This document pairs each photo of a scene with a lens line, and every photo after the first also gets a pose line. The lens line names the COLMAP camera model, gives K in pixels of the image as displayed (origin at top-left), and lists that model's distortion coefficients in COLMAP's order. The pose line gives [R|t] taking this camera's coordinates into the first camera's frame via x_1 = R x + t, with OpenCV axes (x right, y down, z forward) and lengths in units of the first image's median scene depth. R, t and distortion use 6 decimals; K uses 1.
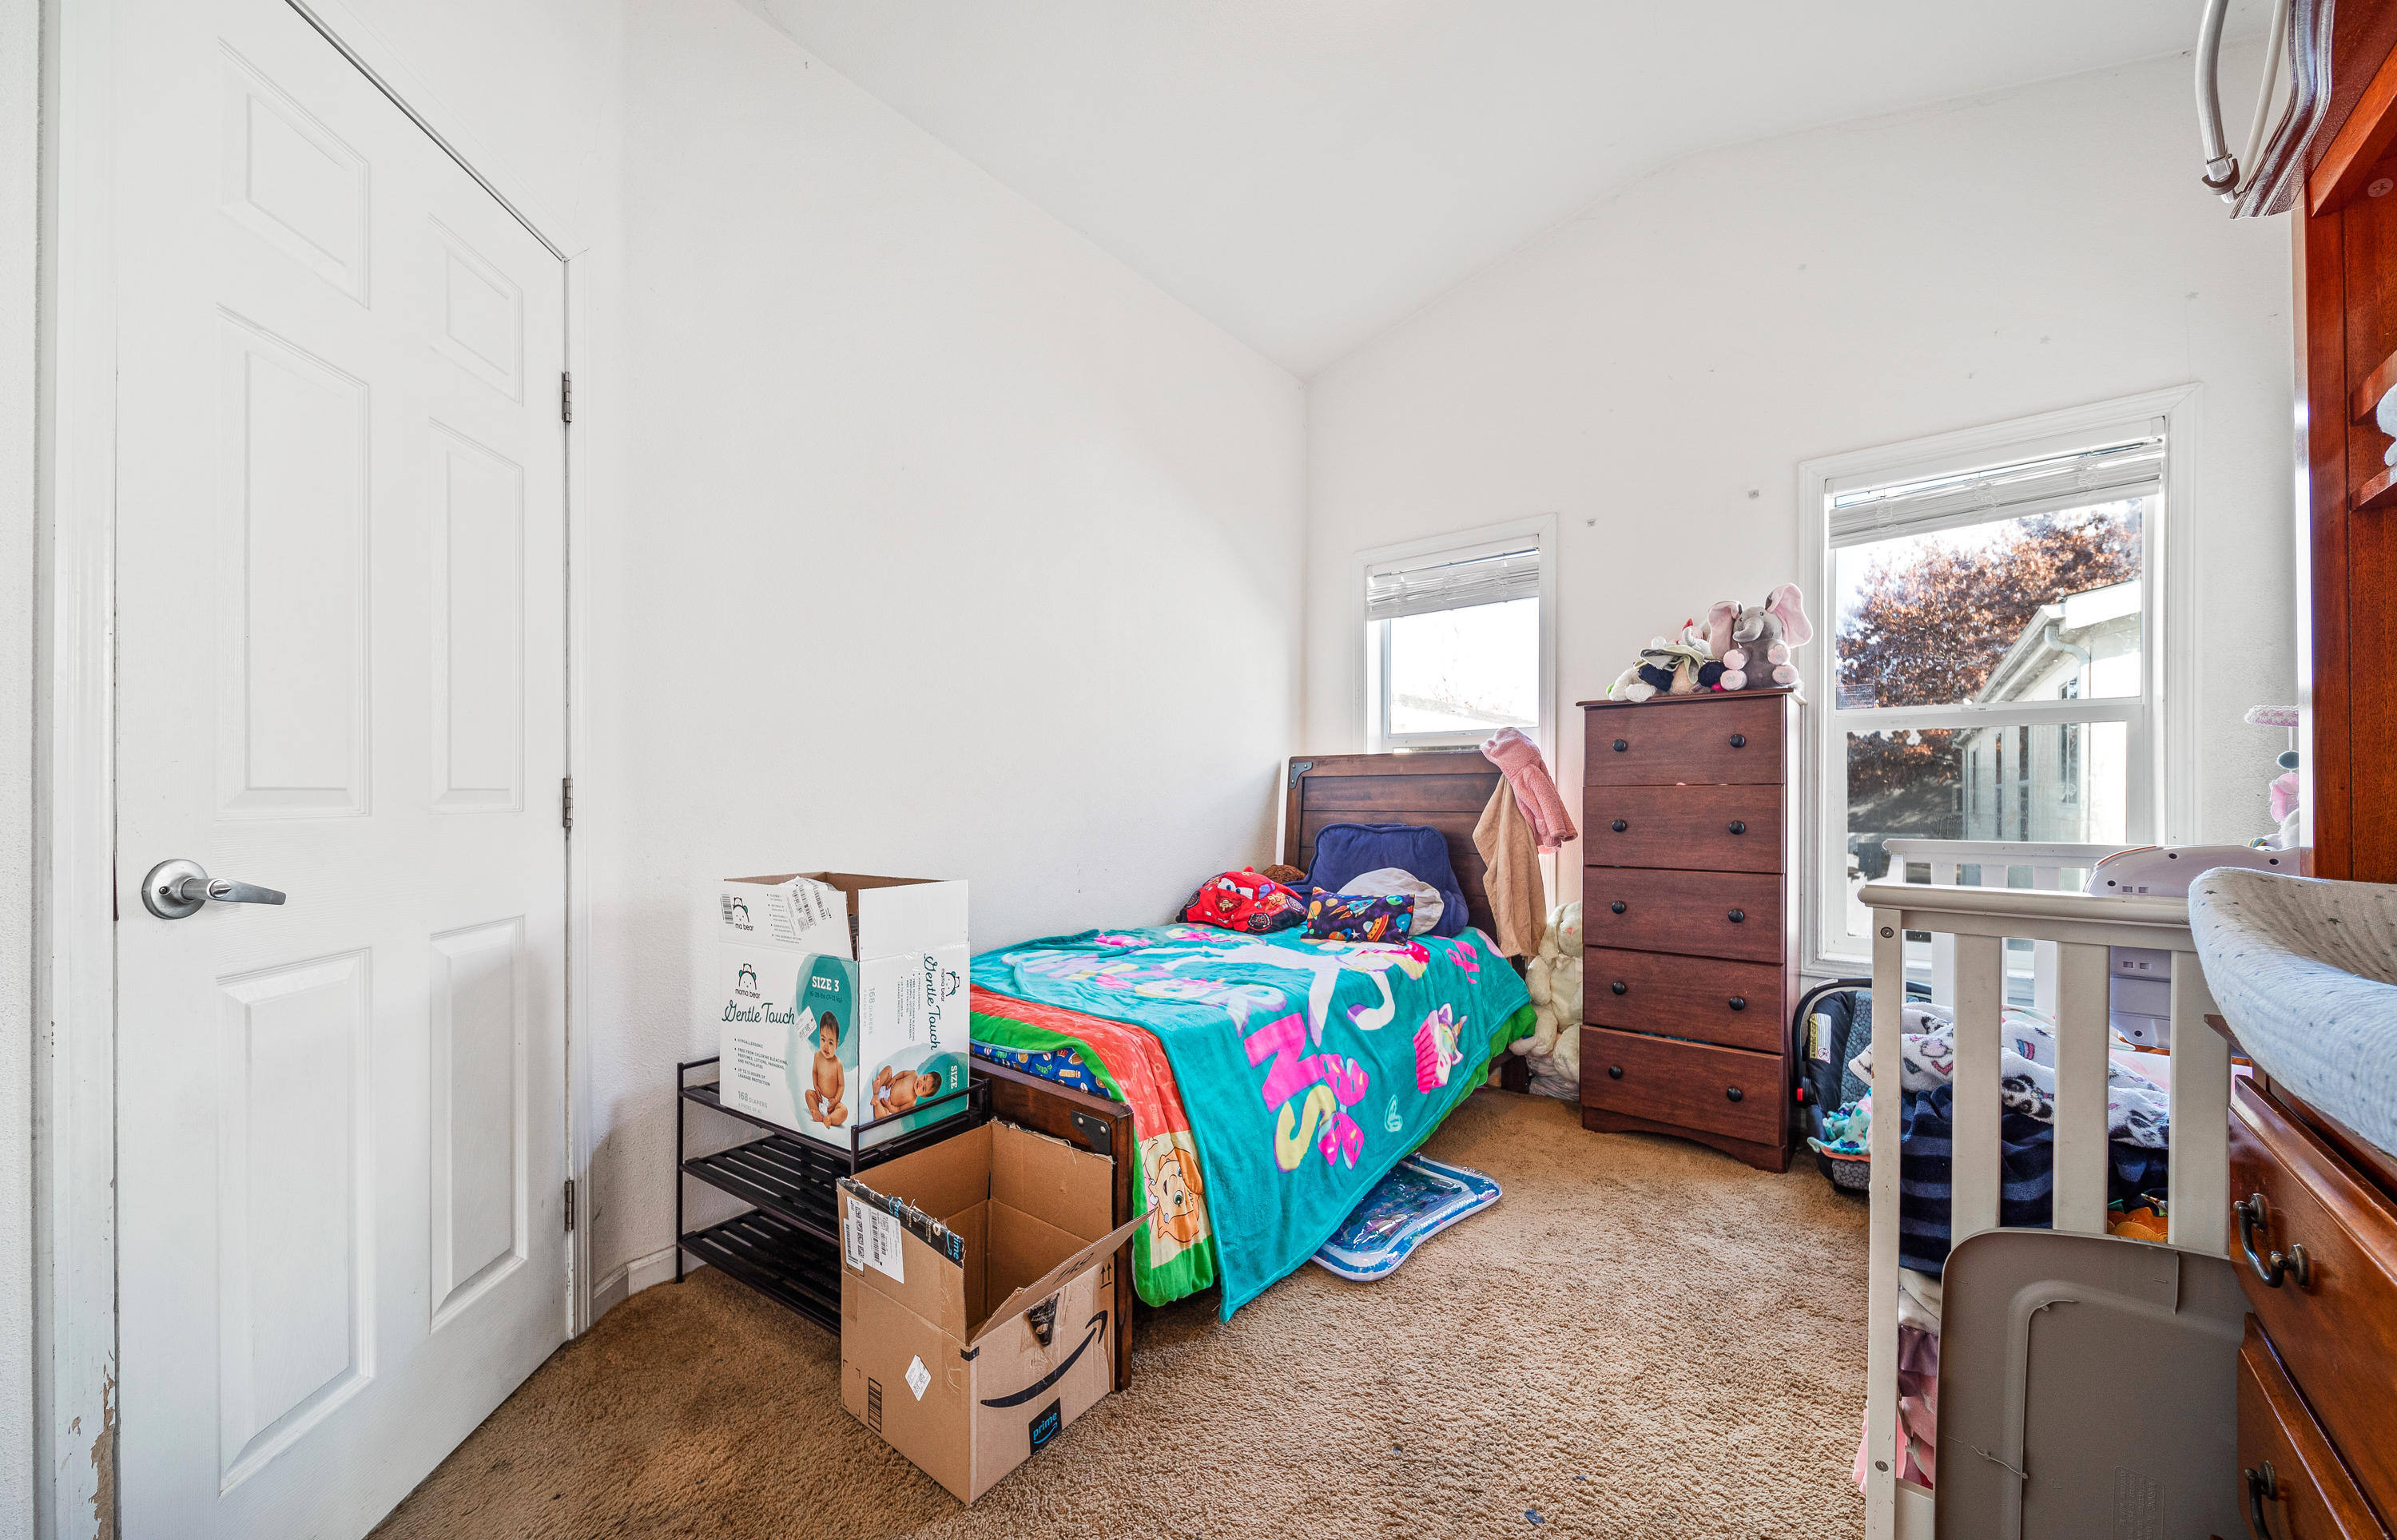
lens RADIAL K [[883.5, 0, 1199.7], [0, 883.5, 807.5], [0, 0, 1]] dist [-0.000403, -0.000007]
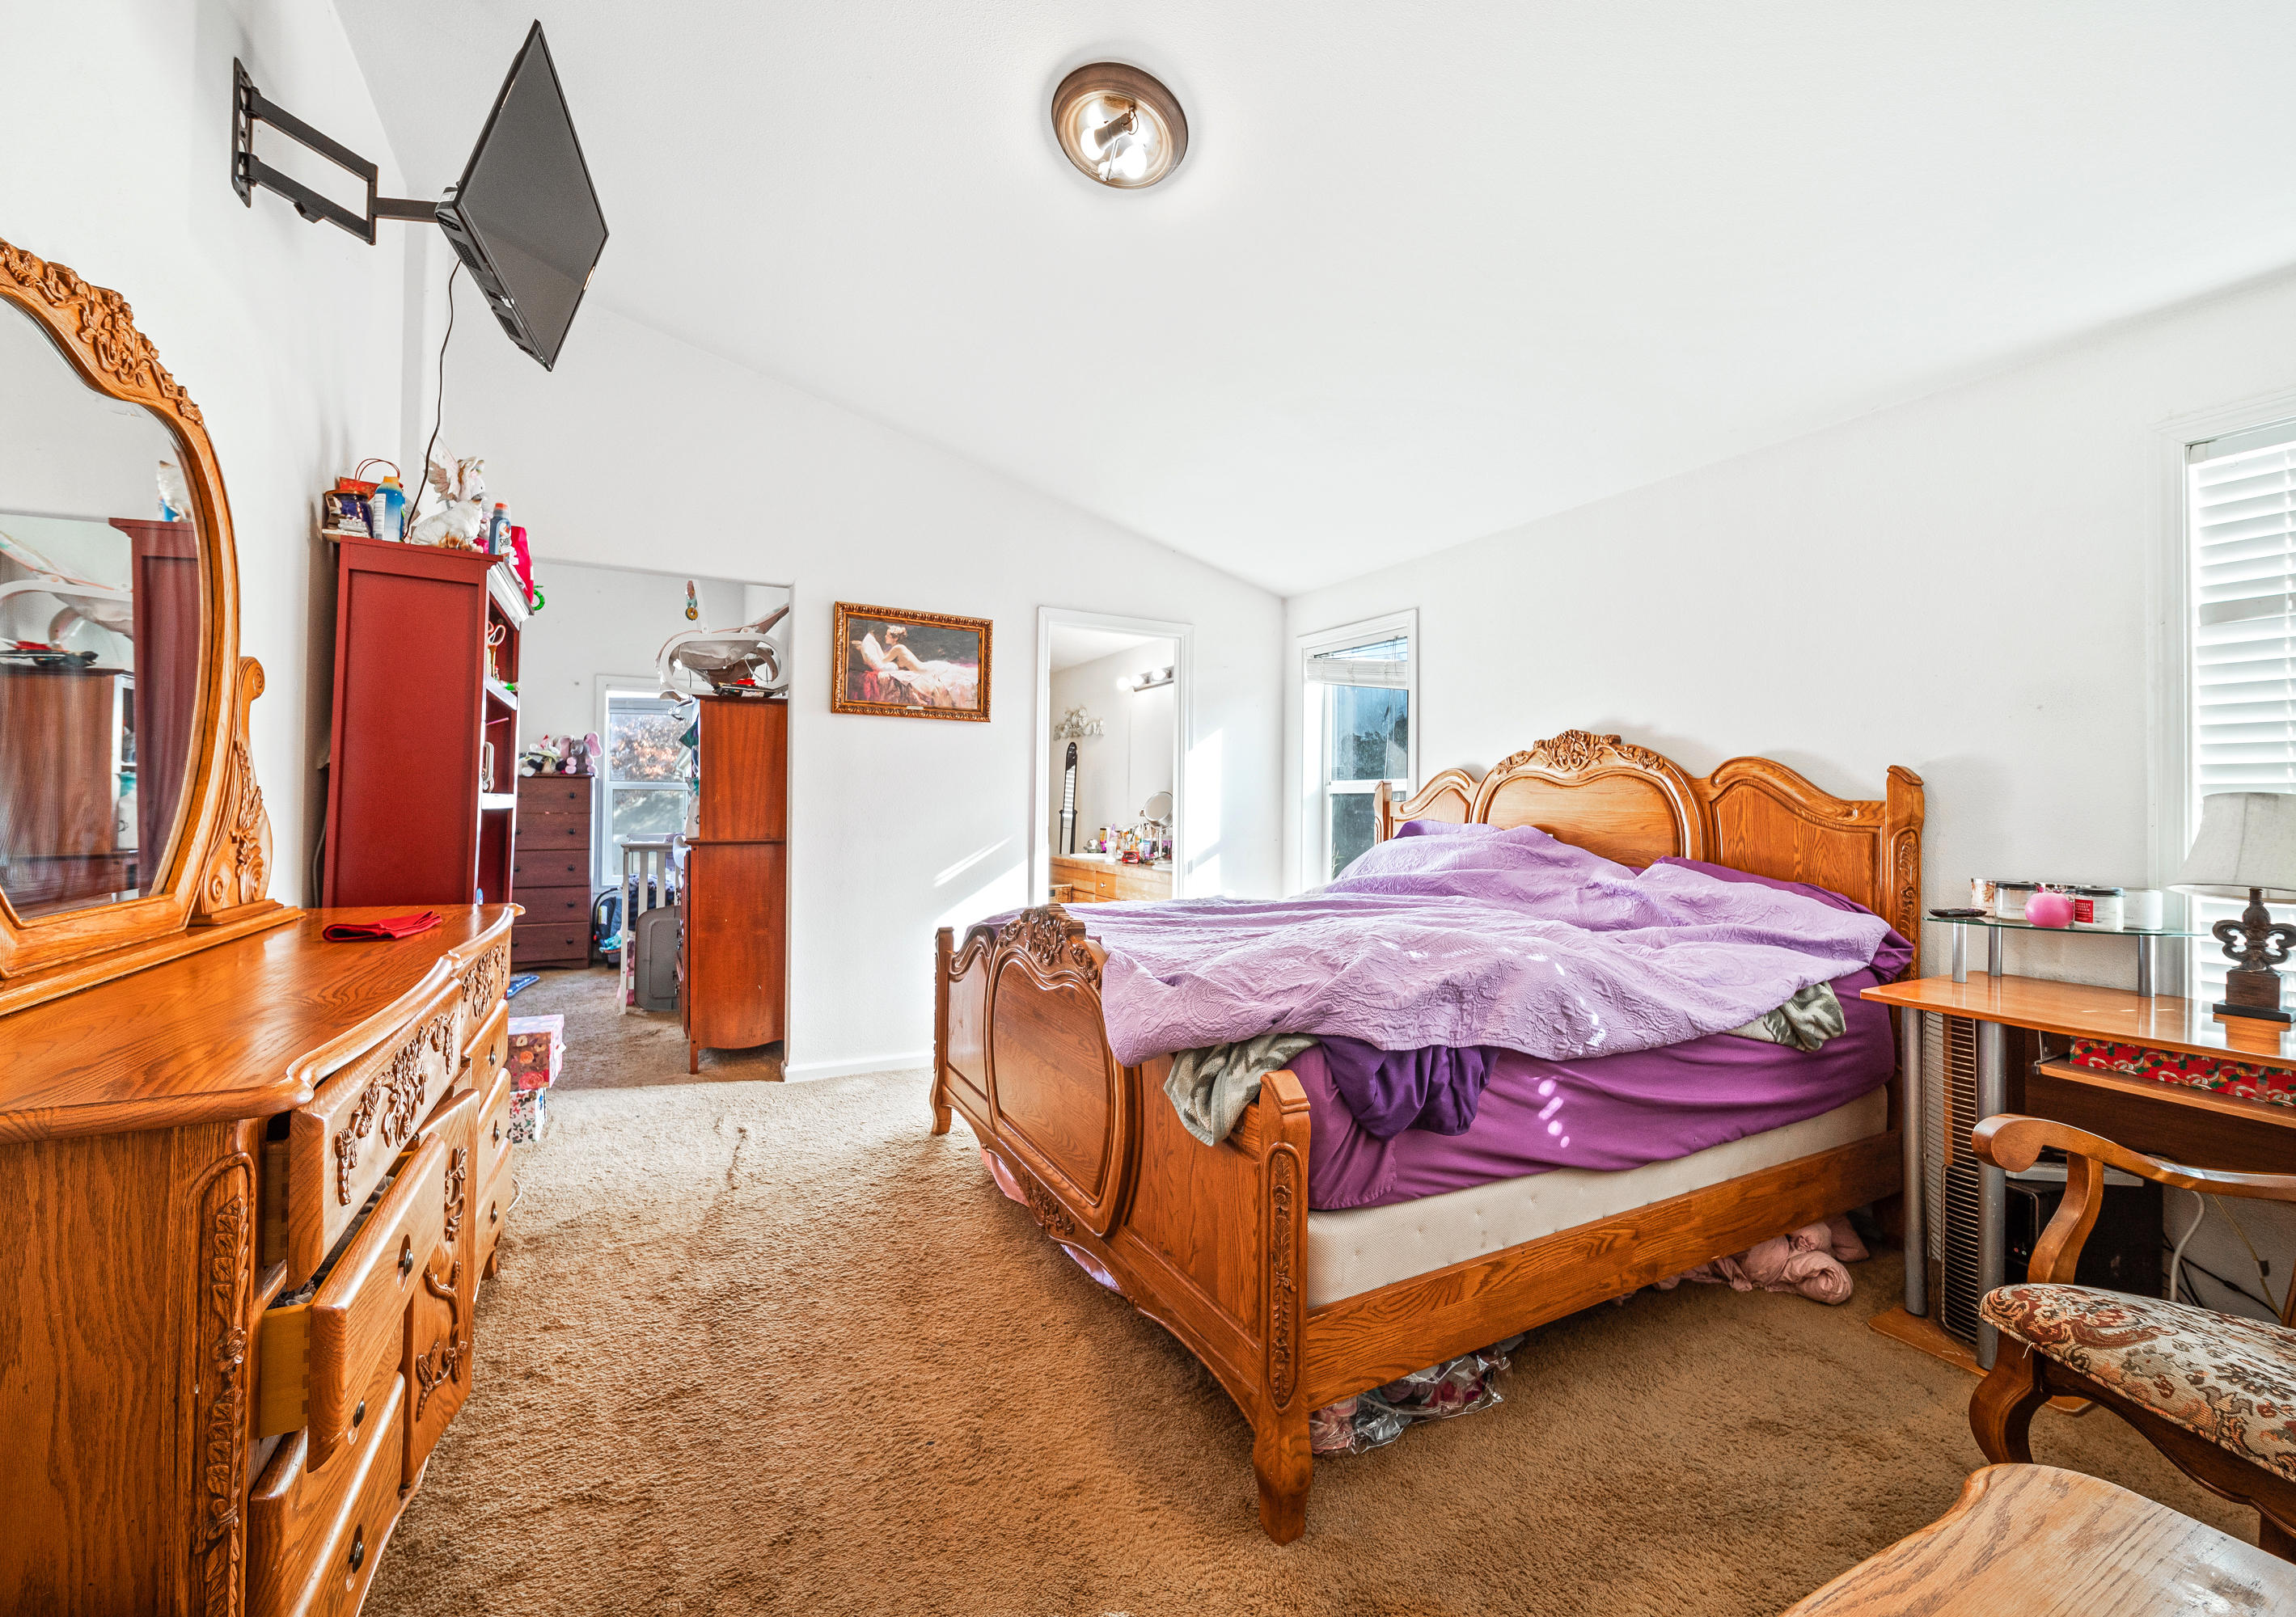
lens RADIAL K [[894.7, 0, 1148.0], [0, 894.7, 808.5], [0, 0, 1]] dist [0.000378, 0.000023]
pose [[0.378238, 0.011003, 0.925643, -1.063297], [-0.009935, 0.999920, -0.007826, -0.036378], [-0.925655, -0.006236, 0.378317, -1.386680]]
